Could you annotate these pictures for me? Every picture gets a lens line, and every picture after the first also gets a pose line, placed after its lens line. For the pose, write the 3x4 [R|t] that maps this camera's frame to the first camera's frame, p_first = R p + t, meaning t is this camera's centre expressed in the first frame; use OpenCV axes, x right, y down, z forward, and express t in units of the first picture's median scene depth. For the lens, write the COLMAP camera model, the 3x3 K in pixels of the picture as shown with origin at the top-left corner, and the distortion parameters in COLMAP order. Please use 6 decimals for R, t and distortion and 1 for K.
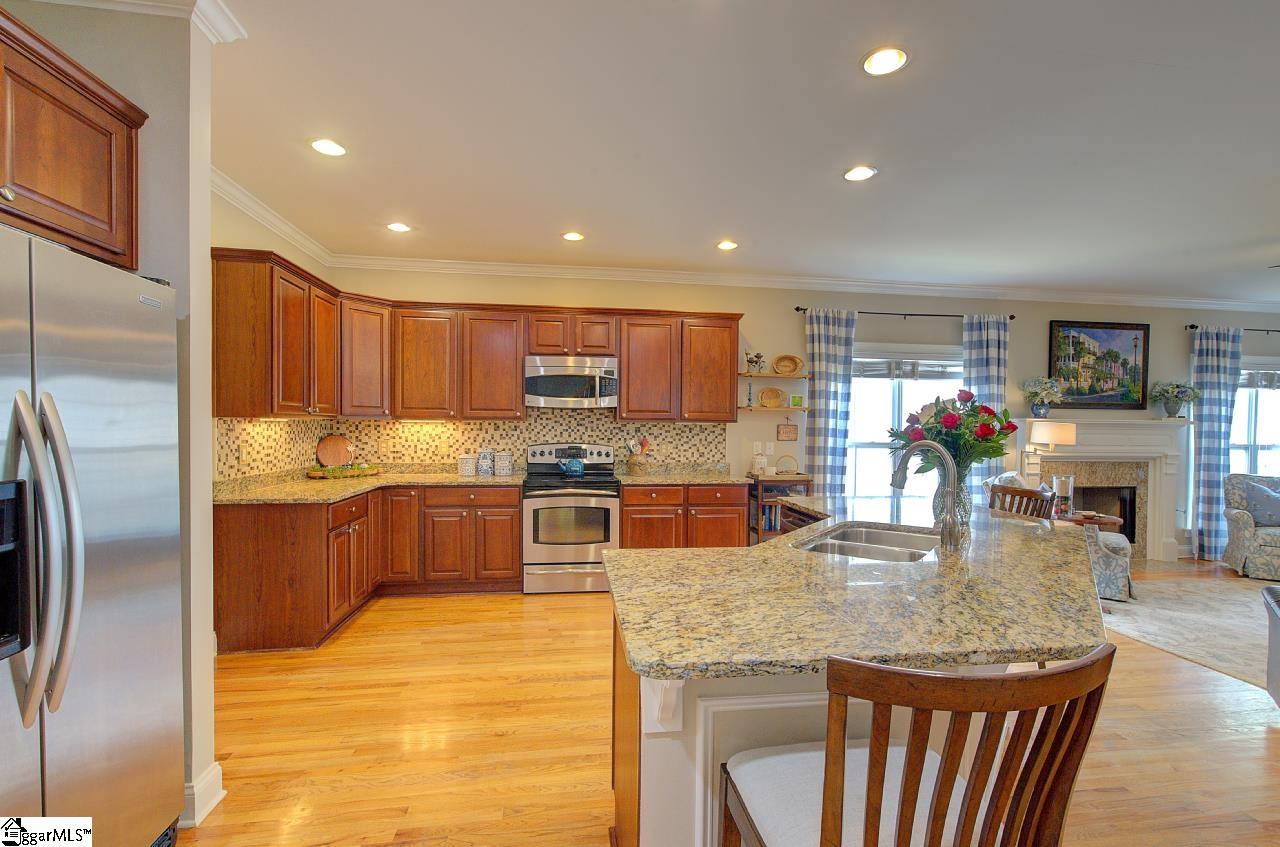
lens RADIAL K [[568.2, 0, 662.4], [0, 568.2, 438.3], [0, 0, 1]] dist [-0.004476, 0.003440]
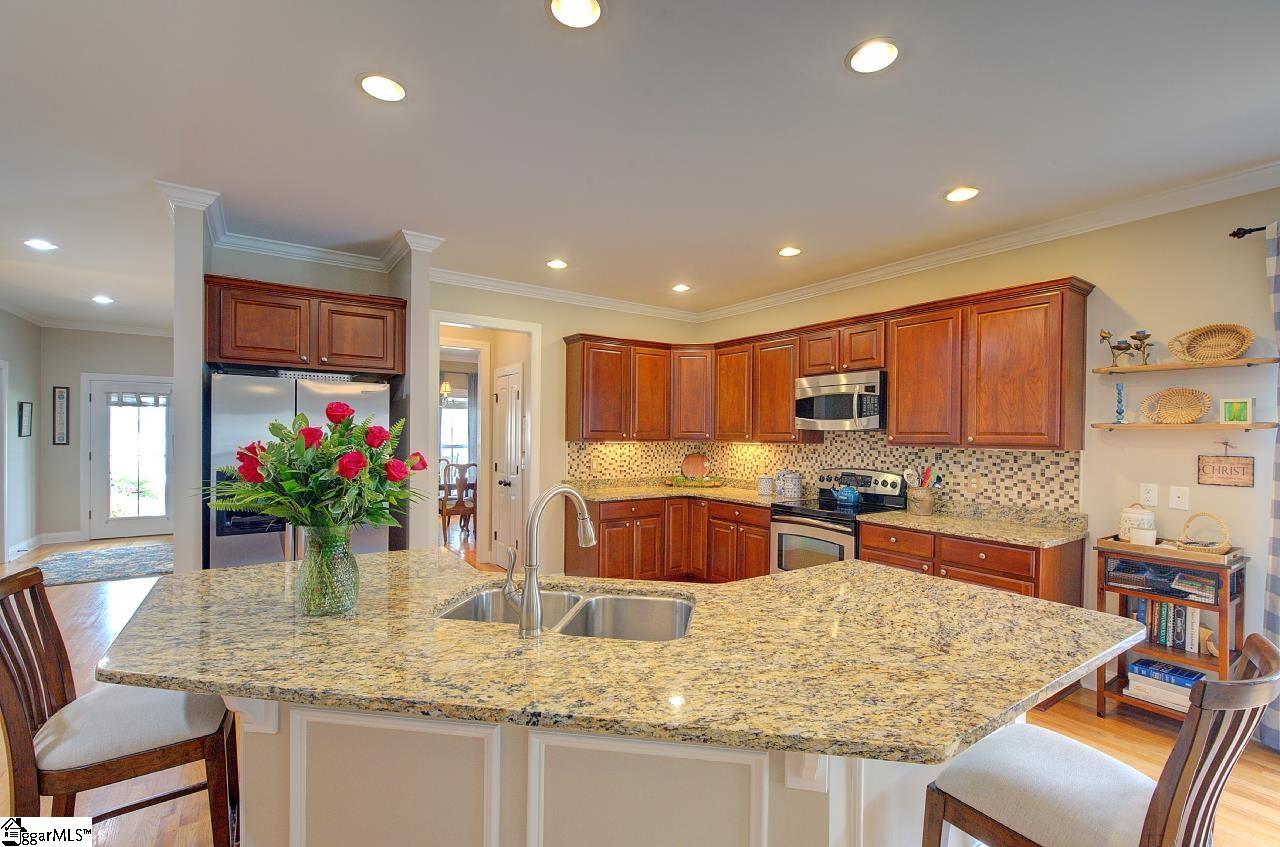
lens RADIAL K [[568.2, 0, 660.6], [0, 568.2, 436.6], [0, 0, 1]] dist [-0.004476, 0.003440]
pose [[0.449898, -0.000731, -0.893079, 0.509642], [-0.027610, 0.999510, -0.014727, -0.021658], [0.892653, 0.031284, 0.449658, 0.333759]]
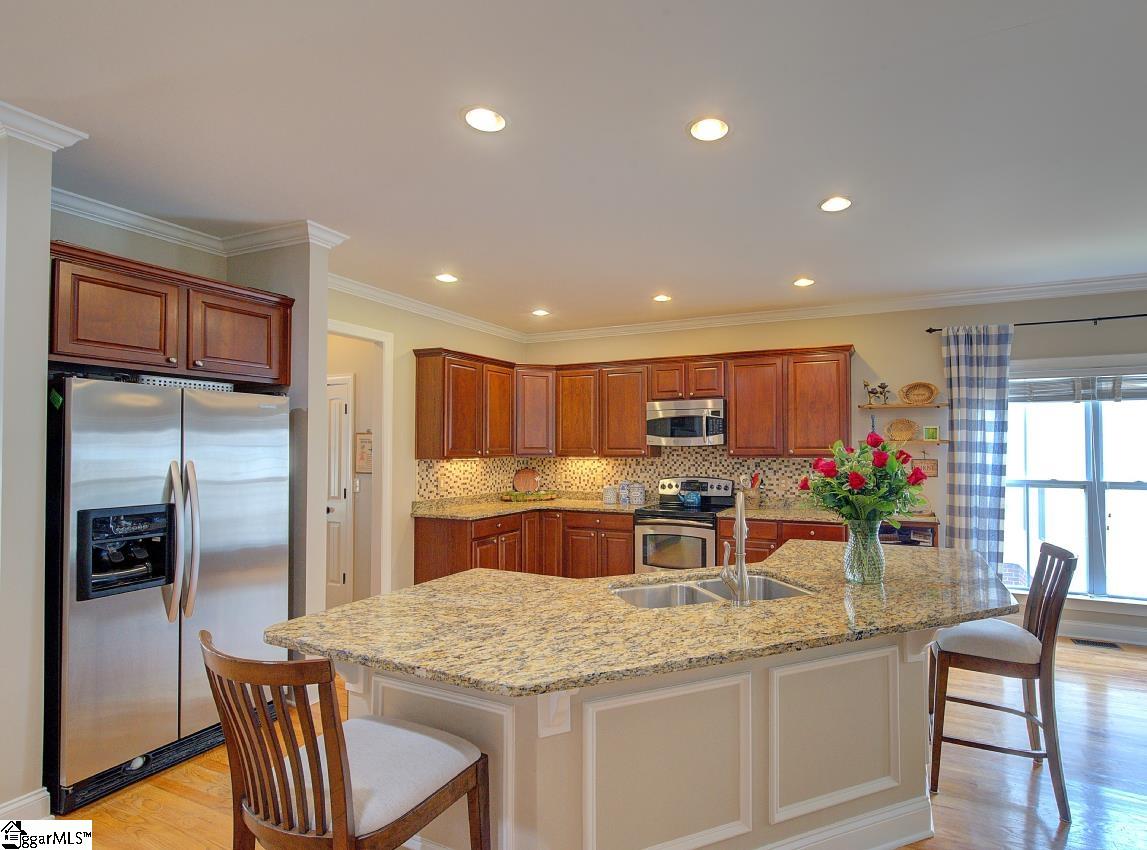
lens RADIAL K [[561.6, 0, 670.5], [0, 561.6, 440.7], [0, 0, 1]] dist [-0.009411, 0.004724]
pose [[0.856947, -0.017694, -0.515101, 0.373672], [-0.002789, 0.999237, -0.038965, -0.019879], [0.515398, 0.034827, 0.856243, 0.040474]]
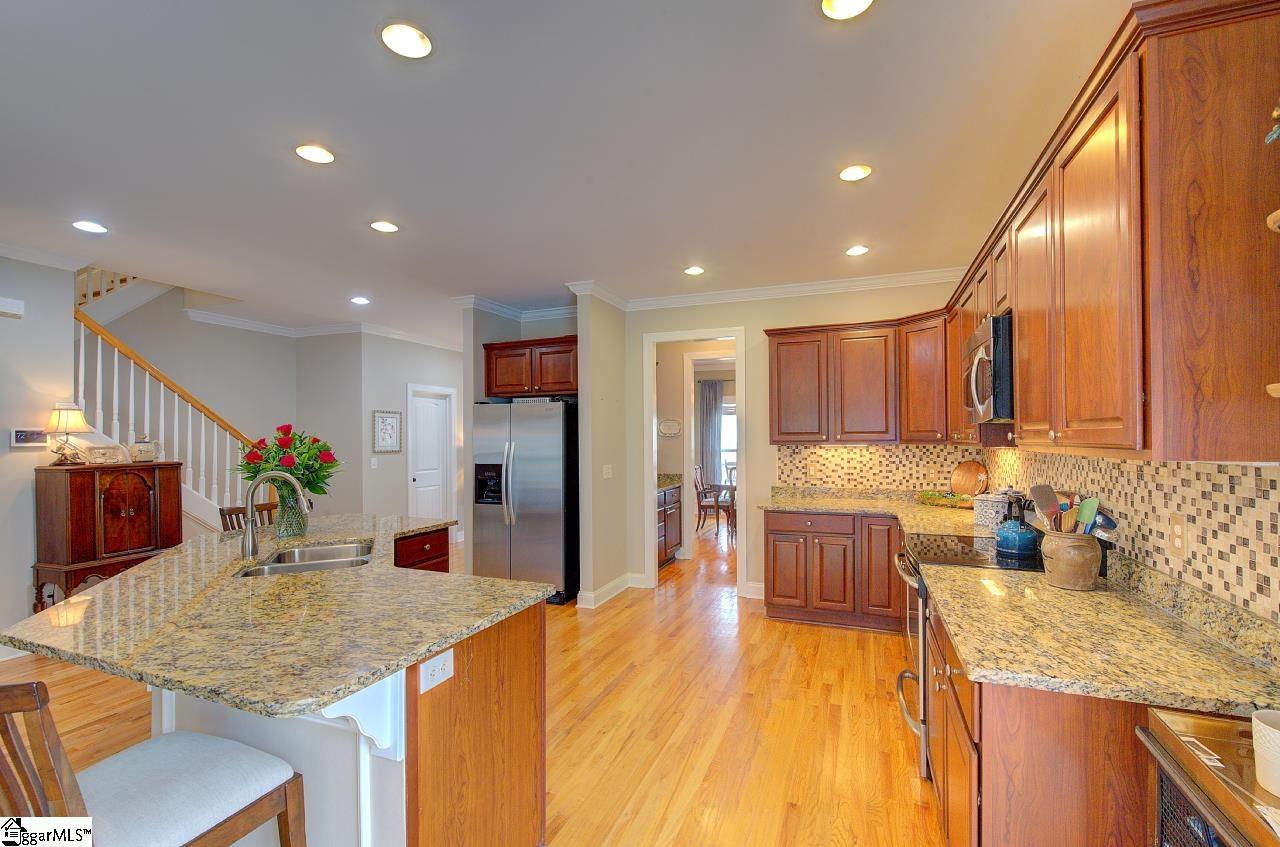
lens RADIAL K [[568.2, 0, 640.4], [0, 568.2, 449.1], [0, 0, 1]] dist [-0.004476, 0.003440]
pose [[-0.513128, 0.011722, -0.858232, 0.465106], [-0.016453, 0.999589, 0.023490, -0.035683], [0.858154, 0.026174, -0.512724, 0.962619]]
